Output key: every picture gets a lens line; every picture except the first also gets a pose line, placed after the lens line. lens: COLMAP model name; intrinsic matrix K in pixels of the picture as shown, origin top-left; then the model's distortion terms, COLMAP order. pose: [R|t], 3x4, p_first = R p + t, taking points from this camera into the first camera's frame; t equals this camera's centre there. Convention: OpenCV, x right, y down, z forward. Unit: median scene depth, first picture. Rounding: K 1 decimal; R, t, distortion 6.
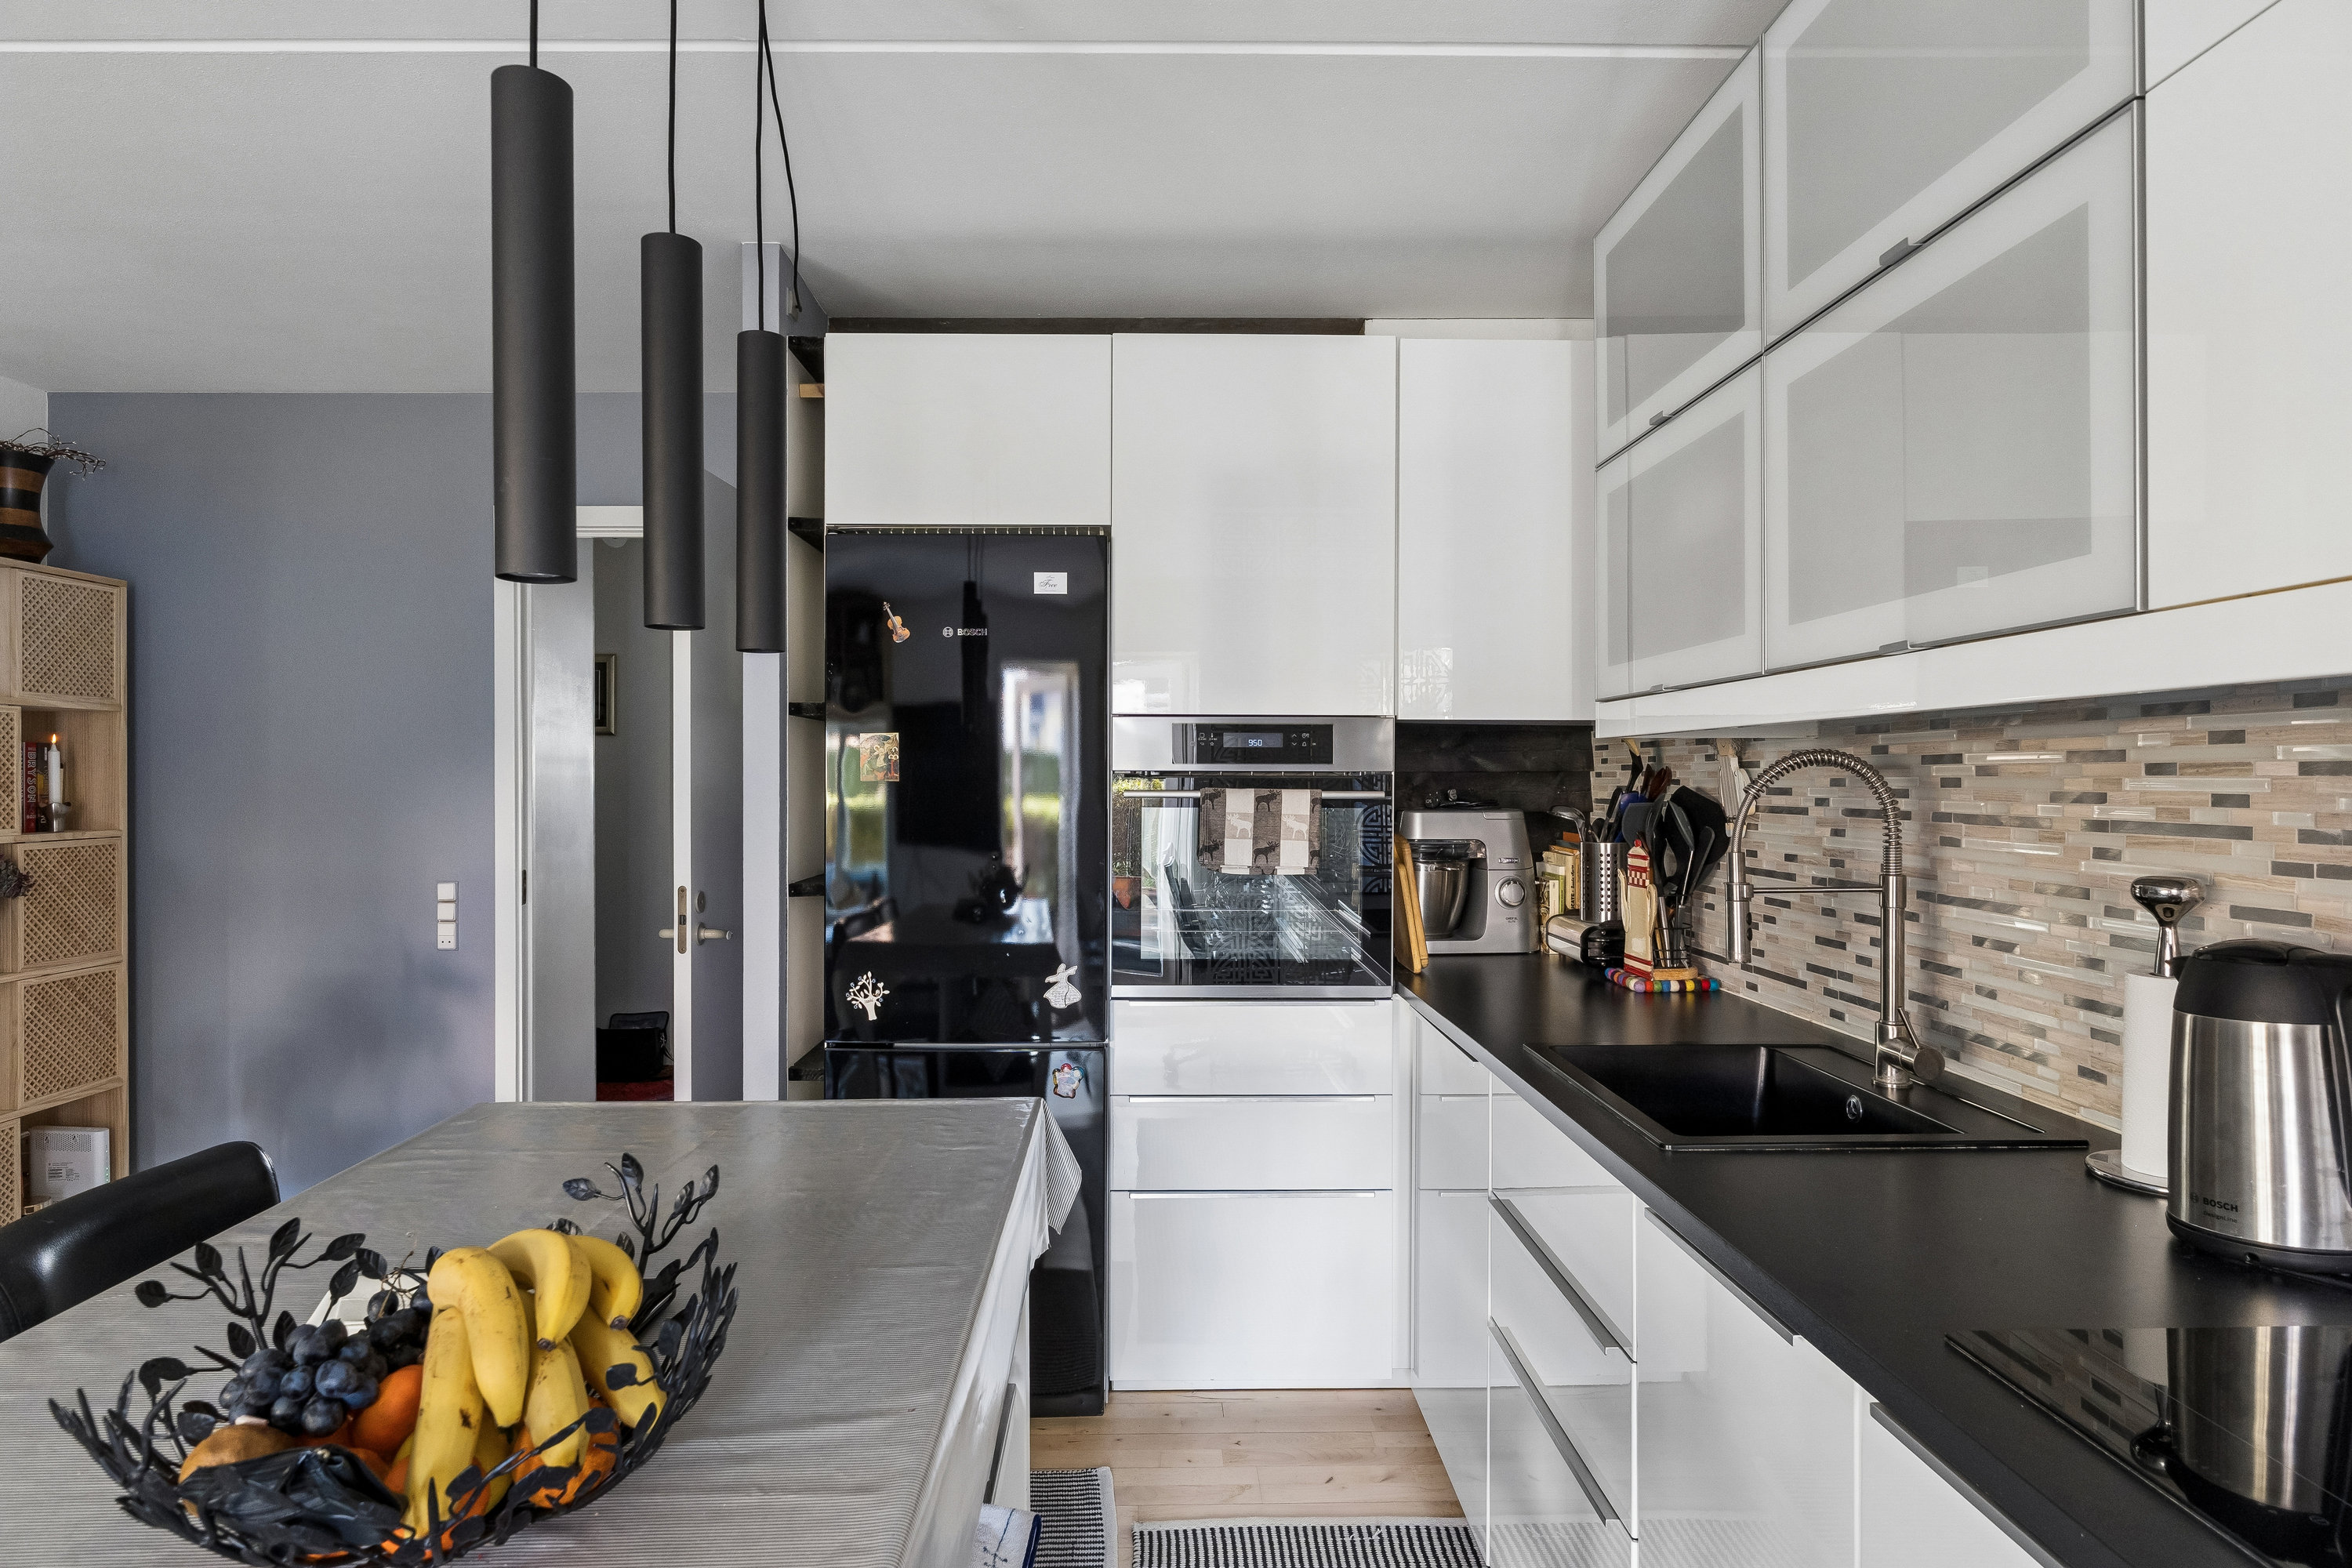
lens RADIAL K [[1264.1, 0, 1110.4], [0, 1264.1, 785.0], [0, 0, 1]] dist [0.002845, -0.001665]
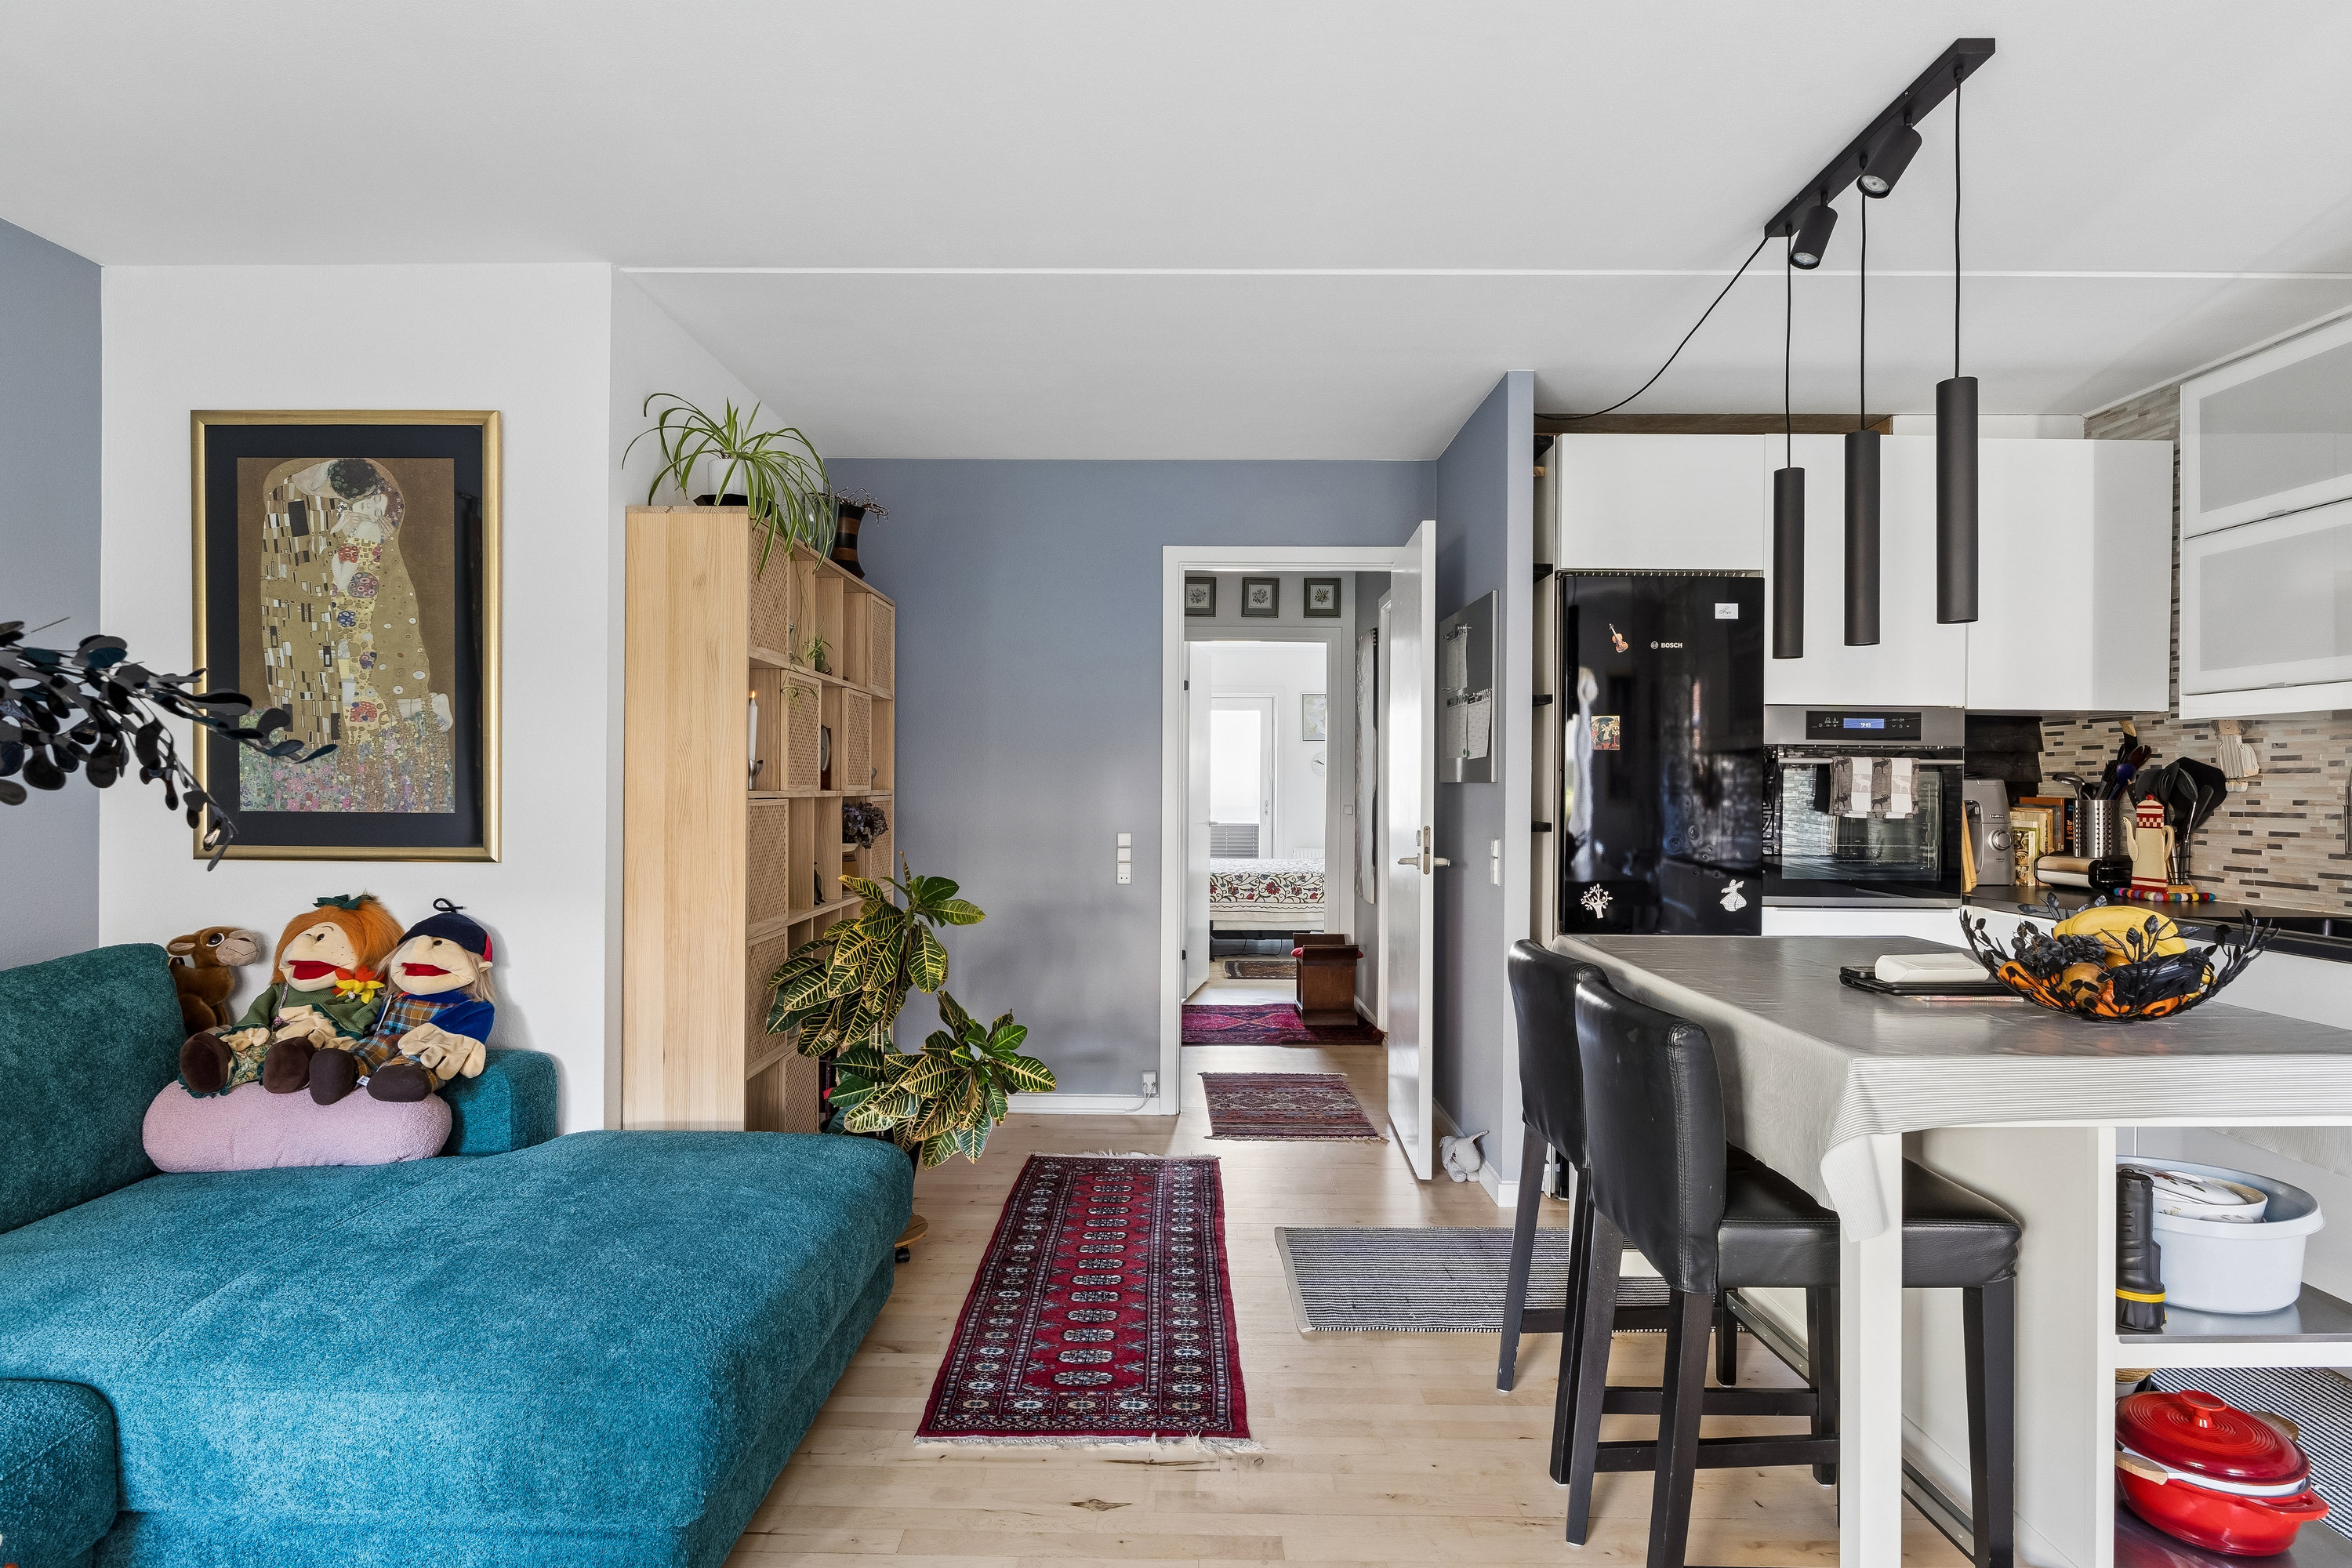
lens RADIAL K [[1264.1, 0, 1105.1], [0, 1264.1, 795.5], [0, 0, 1]] dist [0.002845, -0.001665]
pose [[0.999799, 0.007420, -0.018615, -0.716363], [-0.007386, 0.999971, 0.001880, 0.049533], [0.018629, -0.001742, 0.999825, -0.429526]]
